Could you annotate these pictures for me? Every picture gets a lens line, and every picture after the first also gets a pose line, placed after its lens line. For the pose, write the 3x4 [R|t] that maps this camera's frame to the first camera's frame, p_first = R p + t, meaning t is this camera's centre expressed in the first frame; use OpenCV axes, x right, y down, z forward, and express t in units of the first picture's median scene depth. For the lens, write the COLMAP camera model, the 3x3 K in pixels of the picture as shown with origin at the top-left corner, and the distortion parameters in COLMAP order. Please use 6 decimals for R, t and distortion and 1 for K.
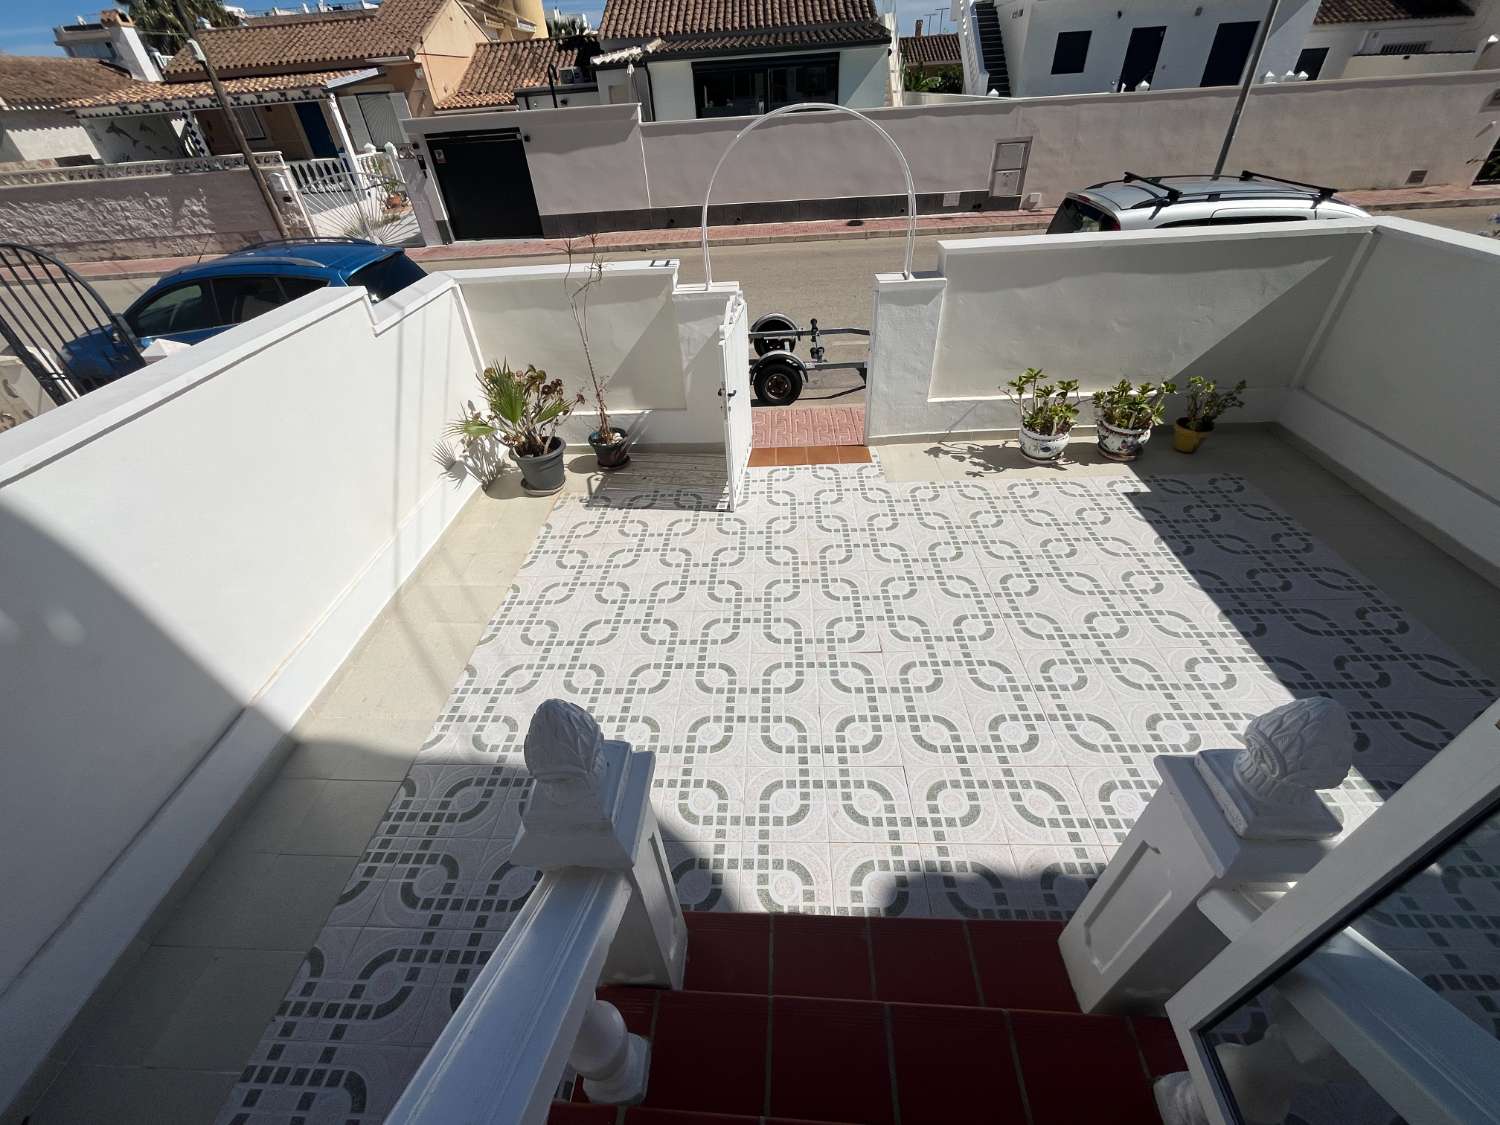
lens RADIAL K [[608.8, 0, 745.3], [0, 608.8, 564.0], [0, 0, 1]] dist [-0.003886, 0.000232]
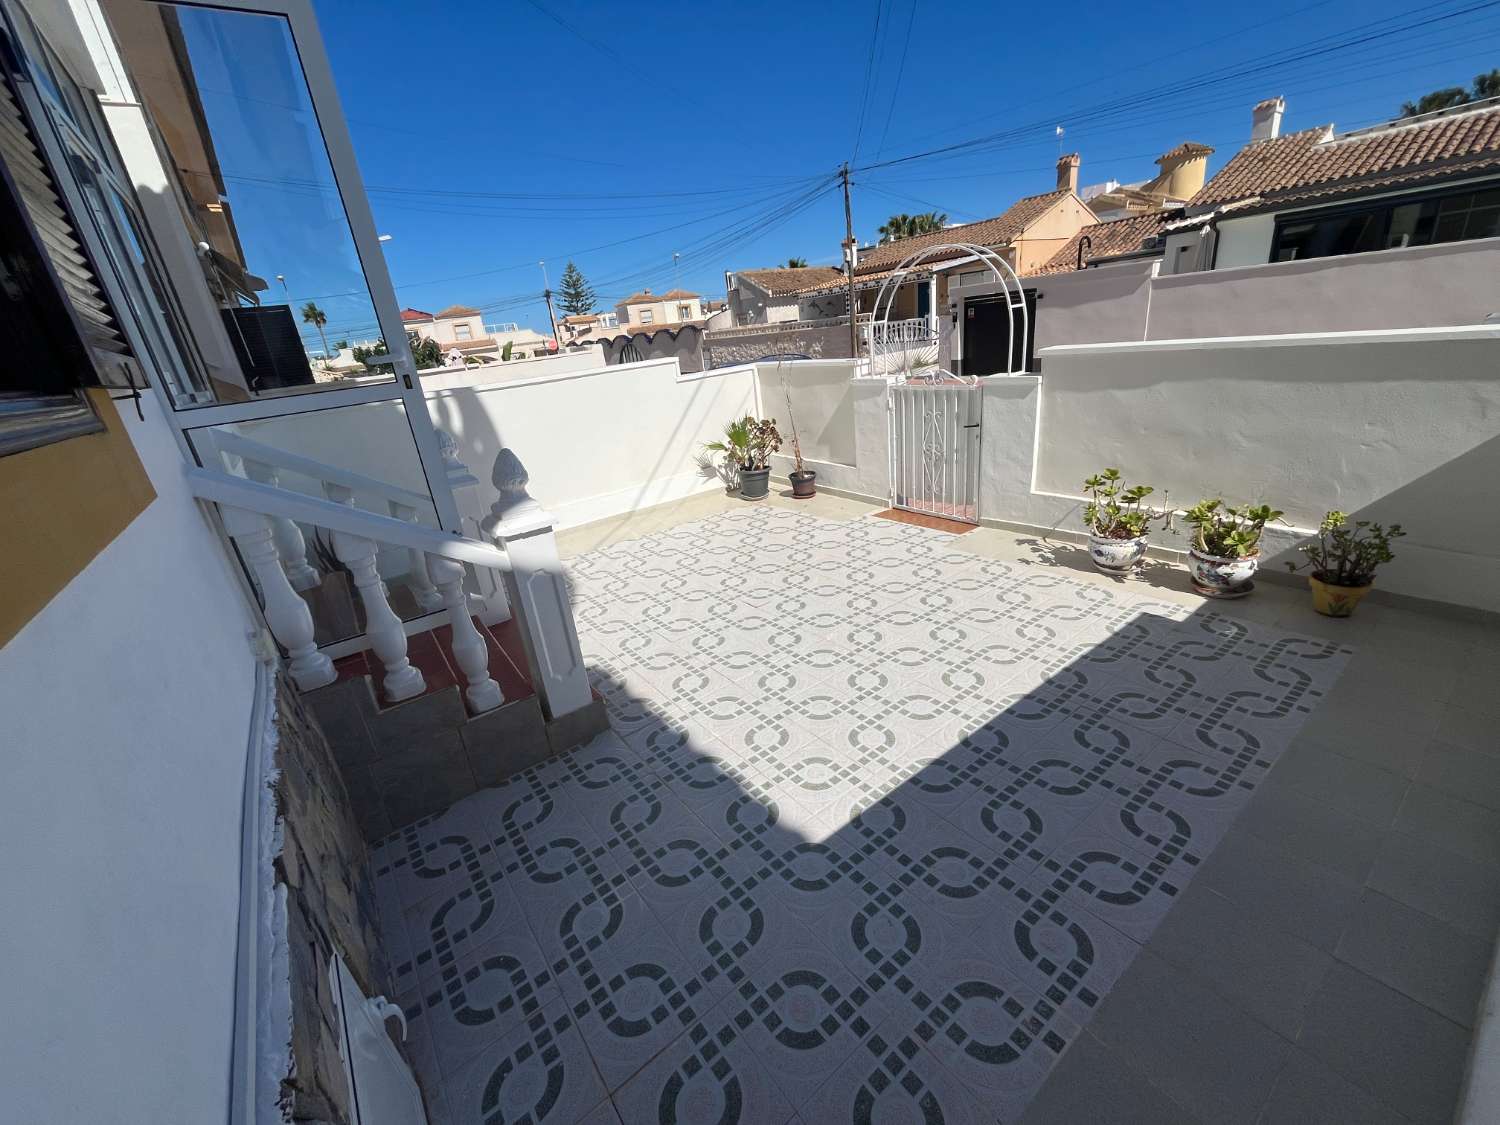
lens RADIAL K [[608.8, 0, 746.0], [0, 608.8, 563.3], [0, 0, 1]] dist [-0.003886, 0.000232]
pose [[0.630052, 0.266954, -0.729226, 0.770252], [-0.416437, 0.908760, -0.027125, 0.067529], [0.655450, 0.320767, 0.683735, 0.024593]]
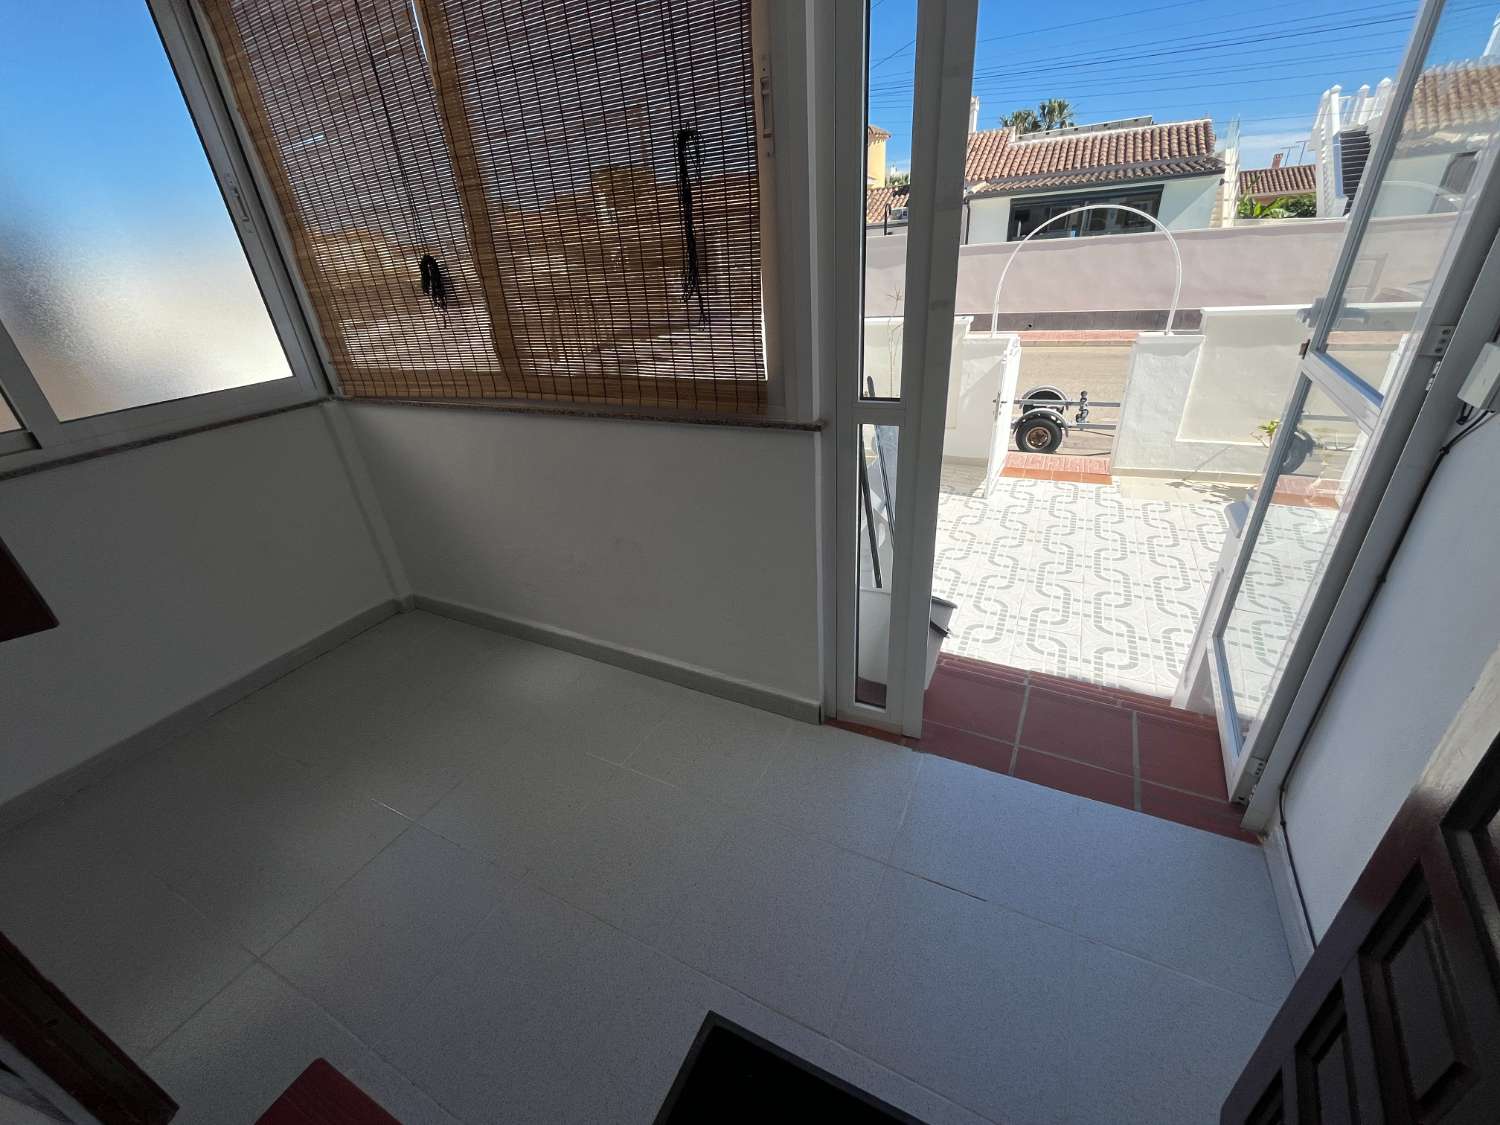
lens RADIAL K [[608.8, 0, 746.6], [0, 608.8, 565.6], [0, 0, 1]] dist [-0.003886, 0.000232]
pose [[0.910076, 0.181191, -0.372735, 0.032957], [-0.238333, 0.964585, -0.113020, 0.280185], [0.339056, 0.191692, 0.921030, -0.281873]]
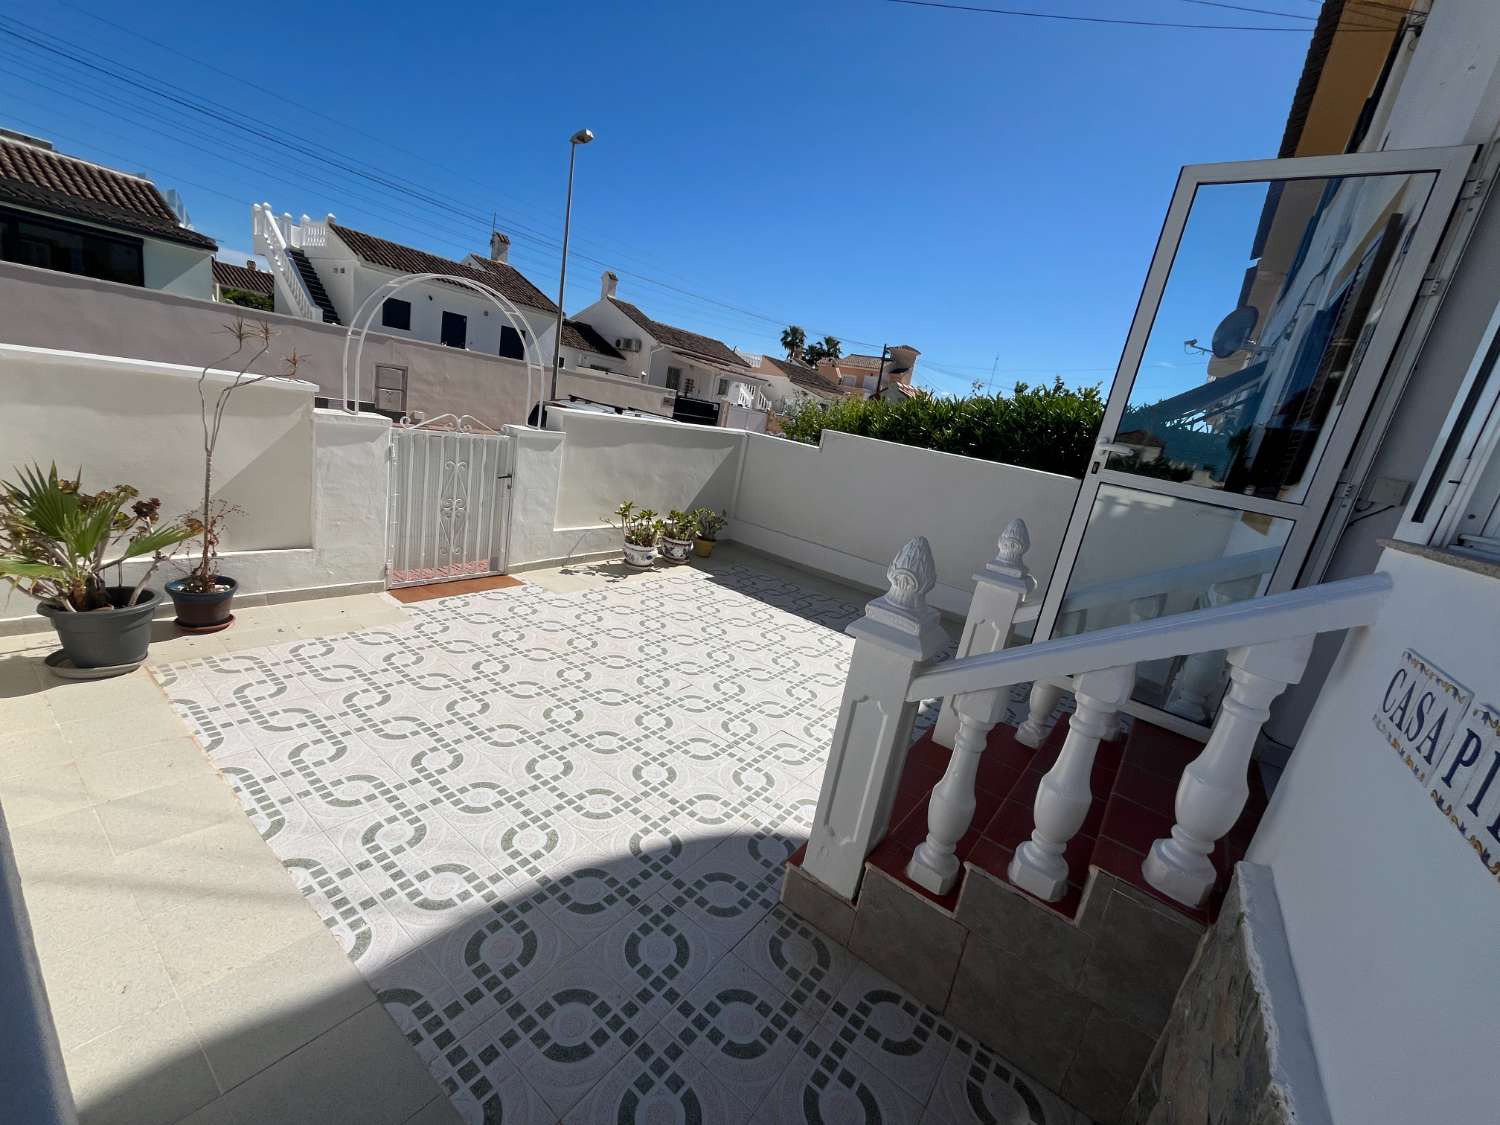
lens RADIAL K [[608.8, 0, 749.1], [0, 608.8, 561.6], [0, 0, 1]] dist [-0.003886, 0.000232]
pose [[0.537271, -0.058697, 0.841365, -0.482305], [0.341043, 0.927501, -0.153074, 0.093671], [-0.771382, 0.369184, 0.518337, 0.124703]]
